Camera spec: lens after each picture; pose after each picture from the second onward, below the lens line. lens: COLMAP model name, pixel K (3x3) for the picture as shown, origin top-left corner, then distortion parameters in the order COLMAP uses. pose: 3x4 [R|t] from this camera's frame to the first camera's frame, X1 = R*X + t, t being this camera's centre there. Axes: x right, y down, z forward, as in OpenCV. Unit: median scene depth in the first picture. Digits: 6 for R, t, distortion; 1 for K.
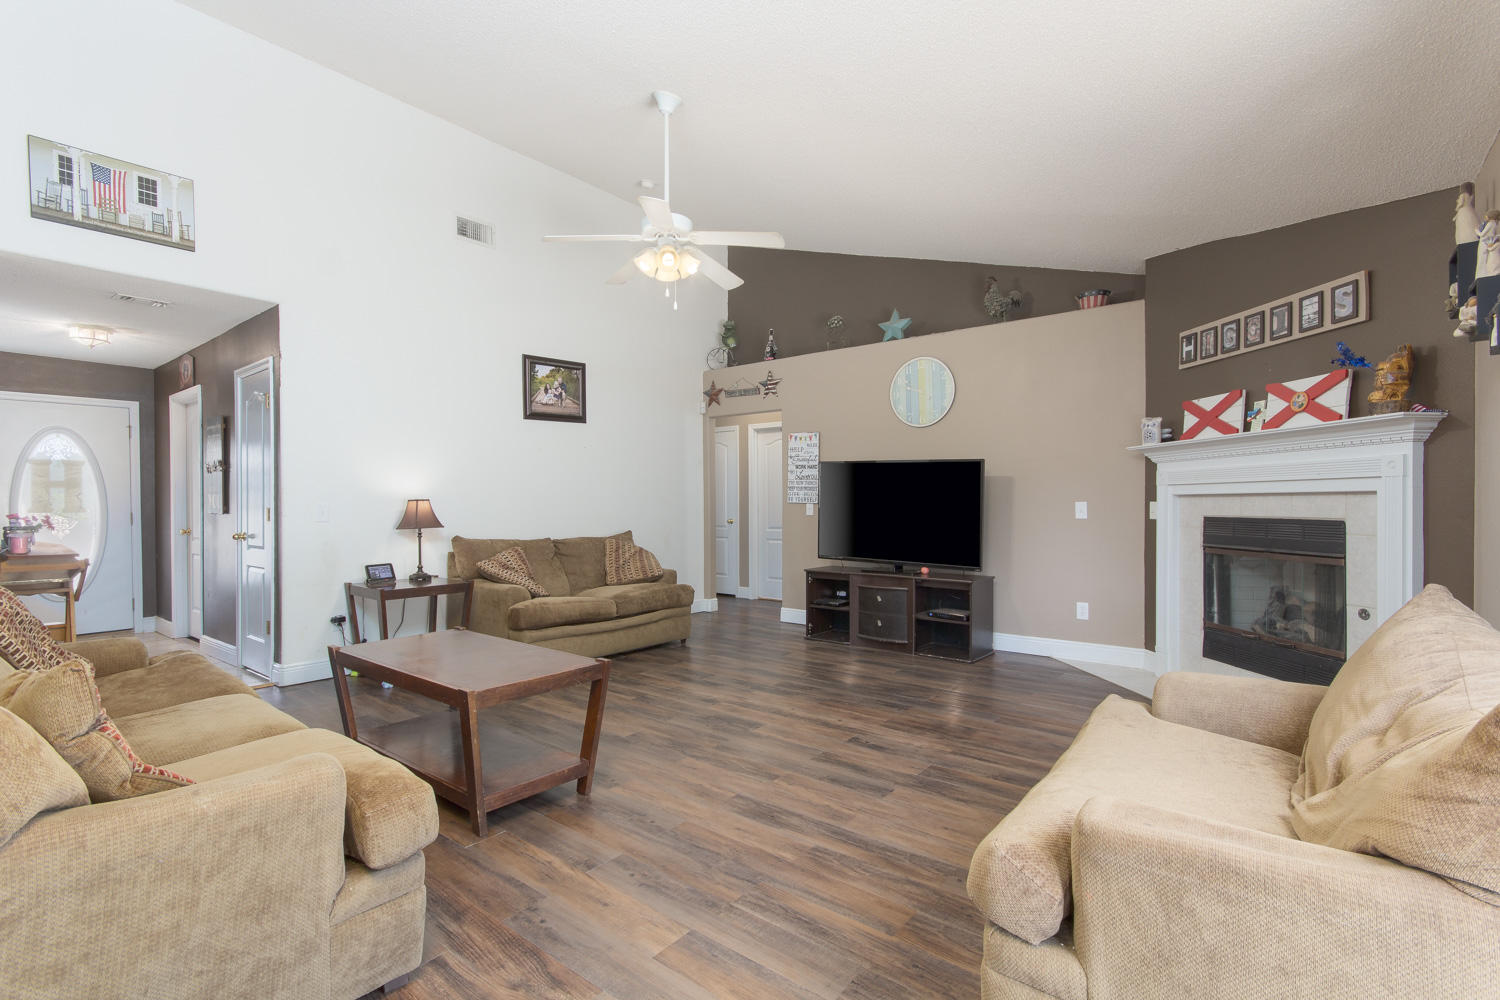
lens RADIAL K [[696.3, 0, 762.4], [0, 696.3, 504.2], [0, 0, 1]] dist [0.007575, 0.000709]
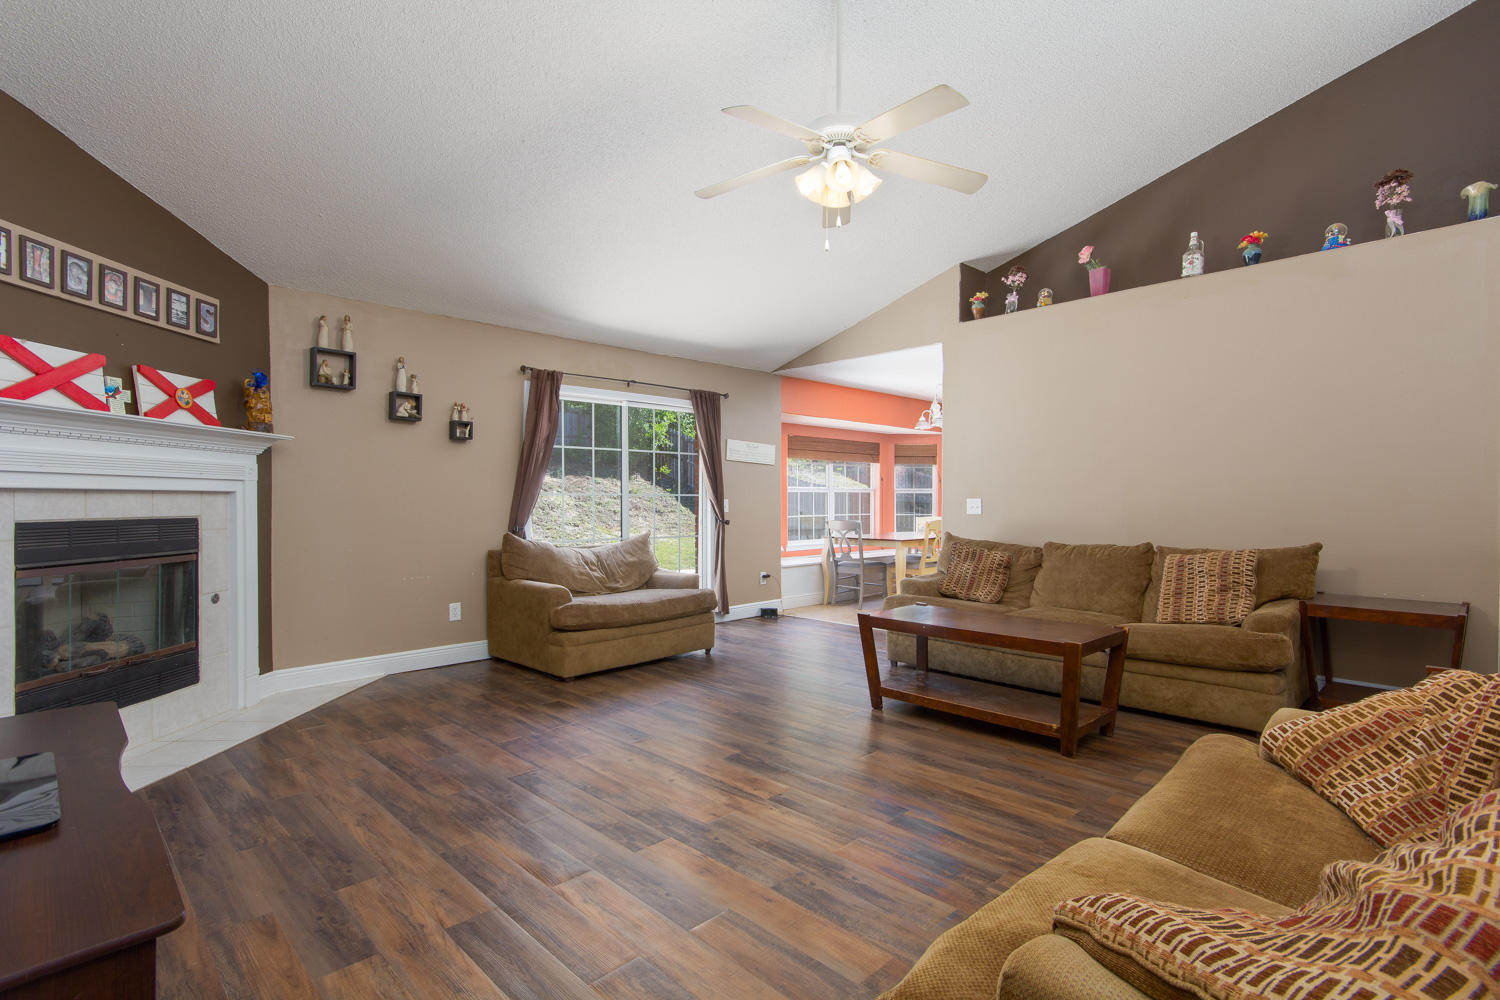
lens RADIAL K [[715.8, 0, 739.9], [0, 715.8, 499.9], [0, 0, 1]] dist [0.008844, 0.000916]
pose [[-0.989033, 0.003710, 0.147651, -0.138058], [0.003861, 0.999992, 0.000735, -0.001778], [-0.147648, 0.001297, -0.989039, 1.721573]]
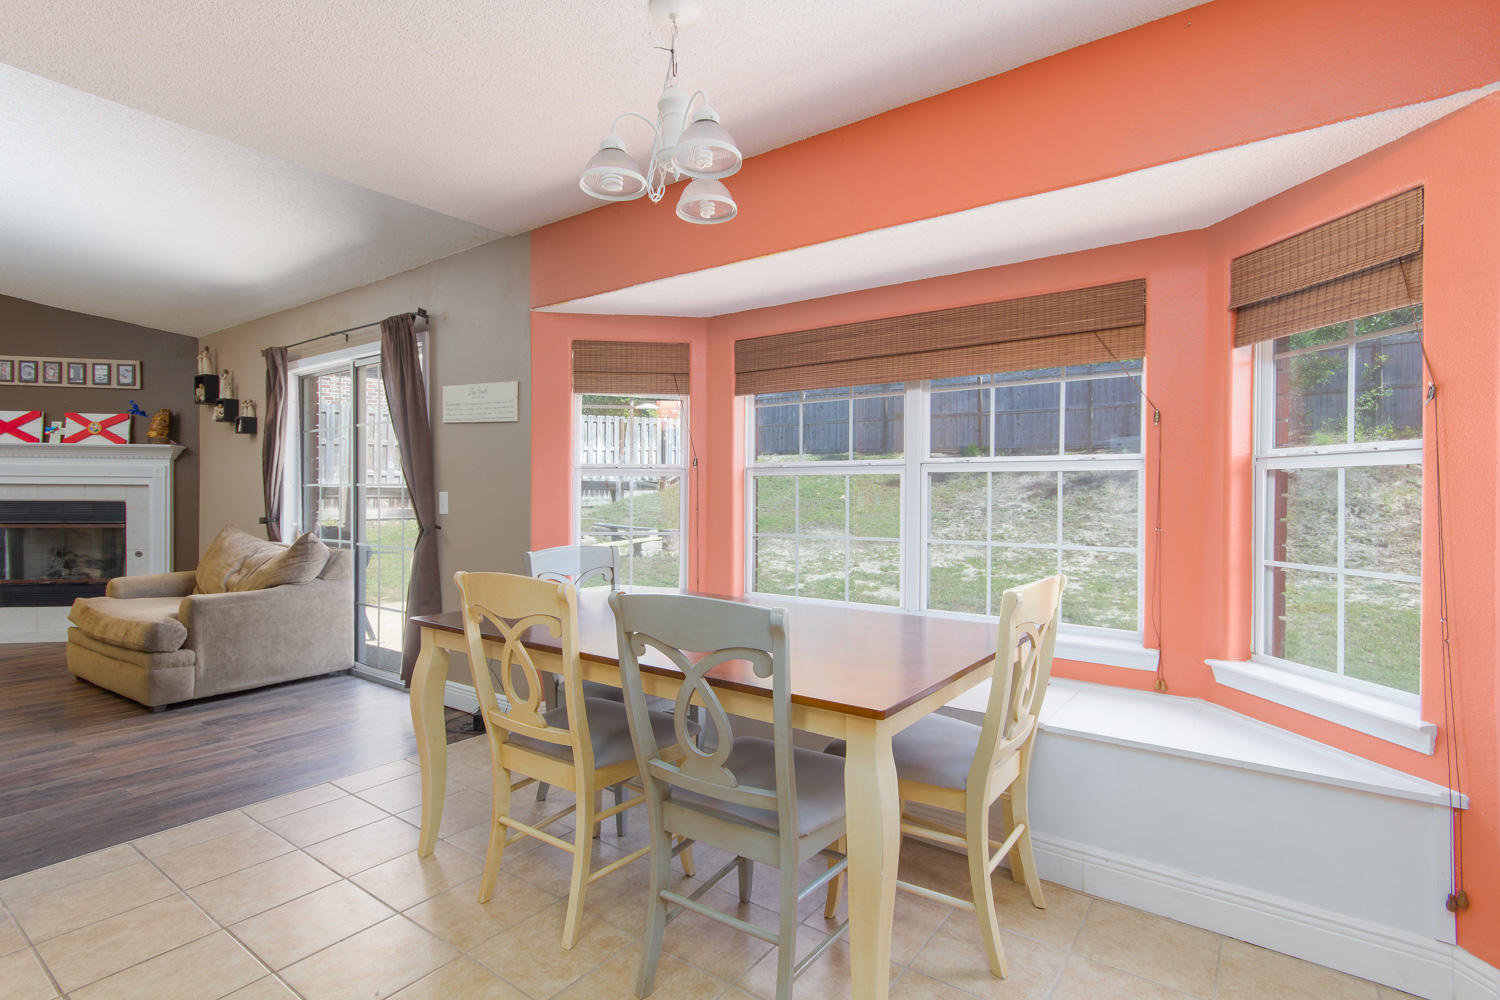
lens RADIAL K [[715.8, 0, 739.9], [0, 715.8, 499.9], [0, 0, 1]] dist [0.008844, 0.000916]
pose [[-0.041214, -0.005031, 0.999138, -0.872057], [-0.005547, 0.999973, 0.004806, 0.002330], [-0.999135, -0.005345, -0.041240, -0.380310]]
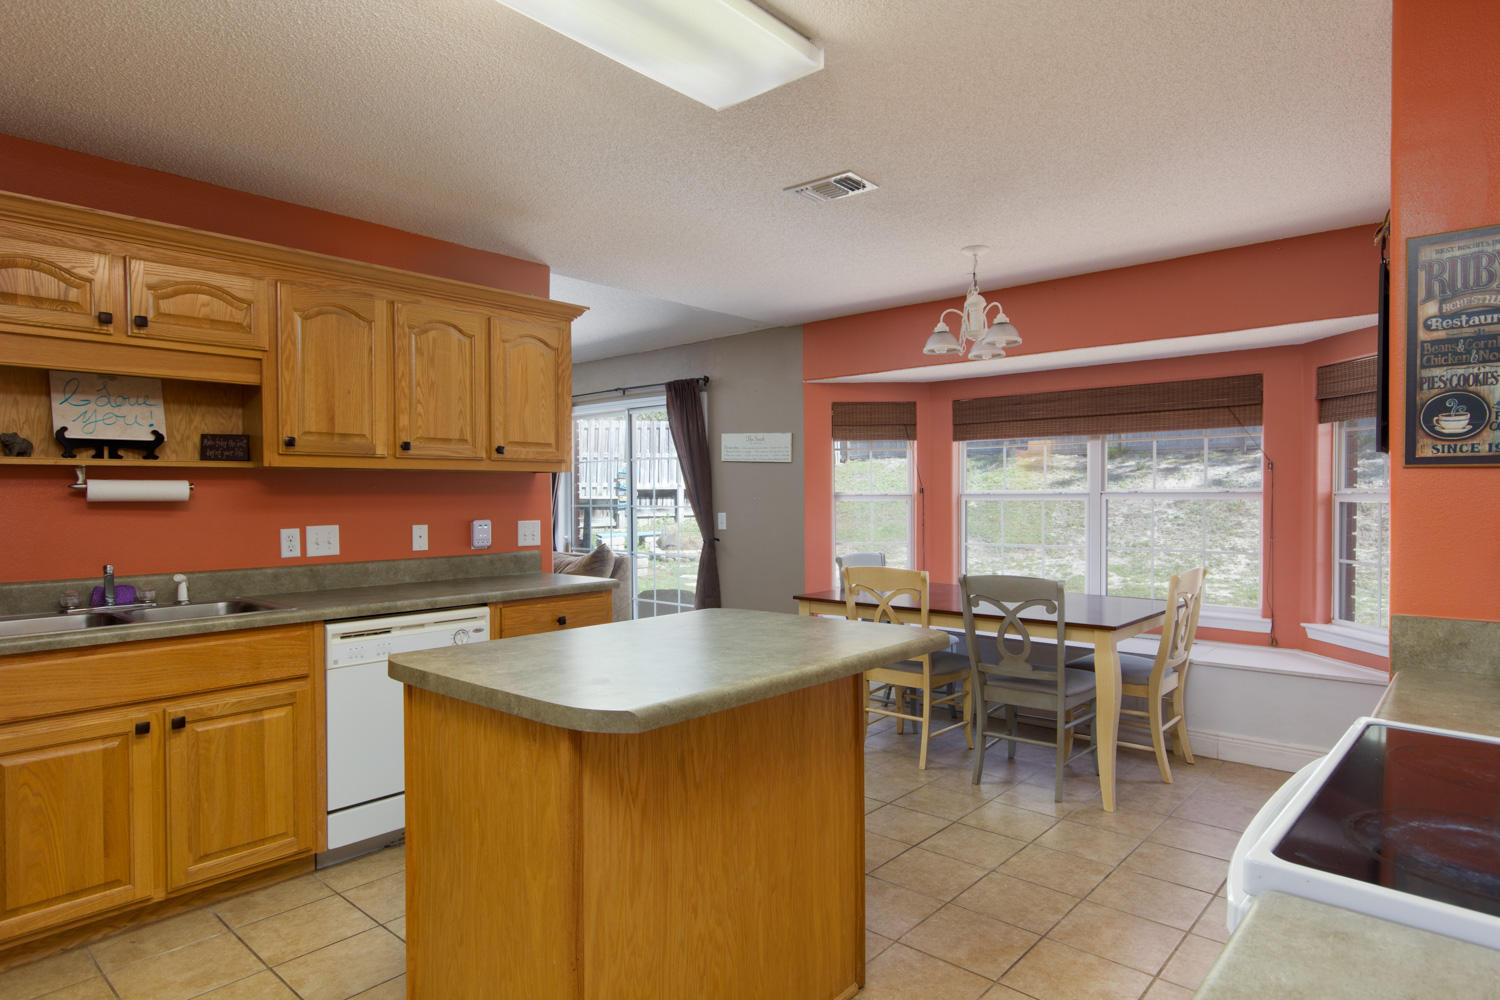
lens RADIAL K [[817.8, 0, 749.7], [0, 817.8, 512.4], [0, 0, 1]] dist [-0.000999, 0.000141]
pose [[0.052945, -0.015984, 0.998470, -1.375498], [0.003505, 0.999869, 0.015820, -0.026725], [-0.998591, 0.002662, 0.052994, -0.139658]]
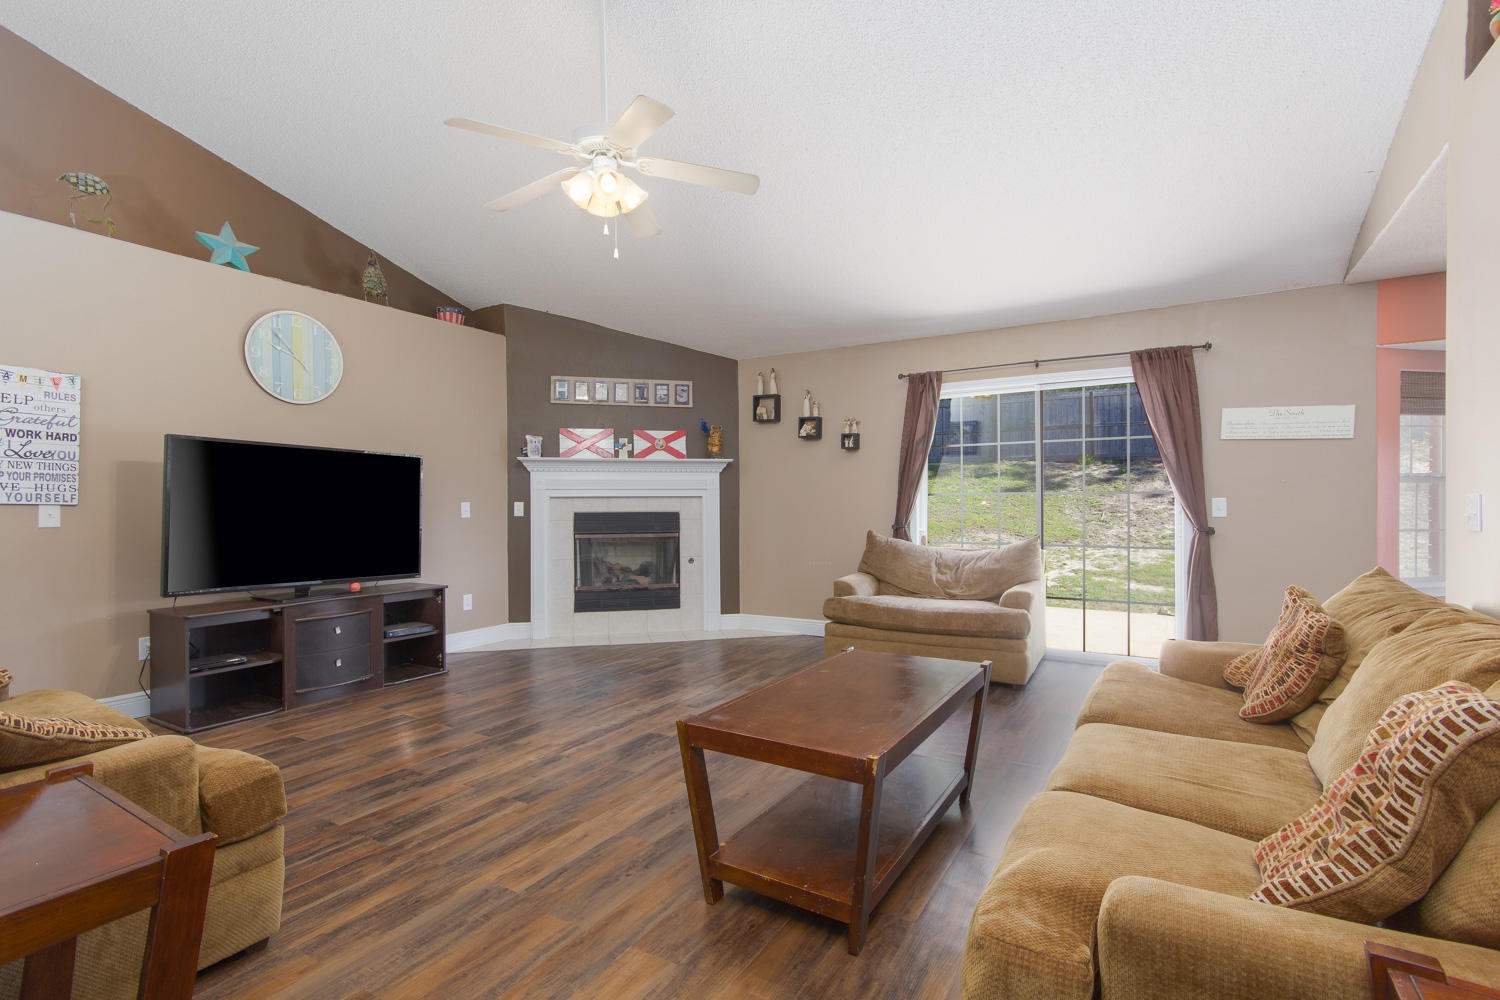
lens RADIAL K [[696.3, 0, 762.4], [0, 696.3, 504.2], [0, 0, 1]] dist [0.007575, 0.000709]
pose [[-0.136335, -0.000155, 0.990663, -0.892487], [0.006914, 0.999975, 0.001109, 0.001946], [-0.990639, 0.007001, -0.136330, 0.900885]]
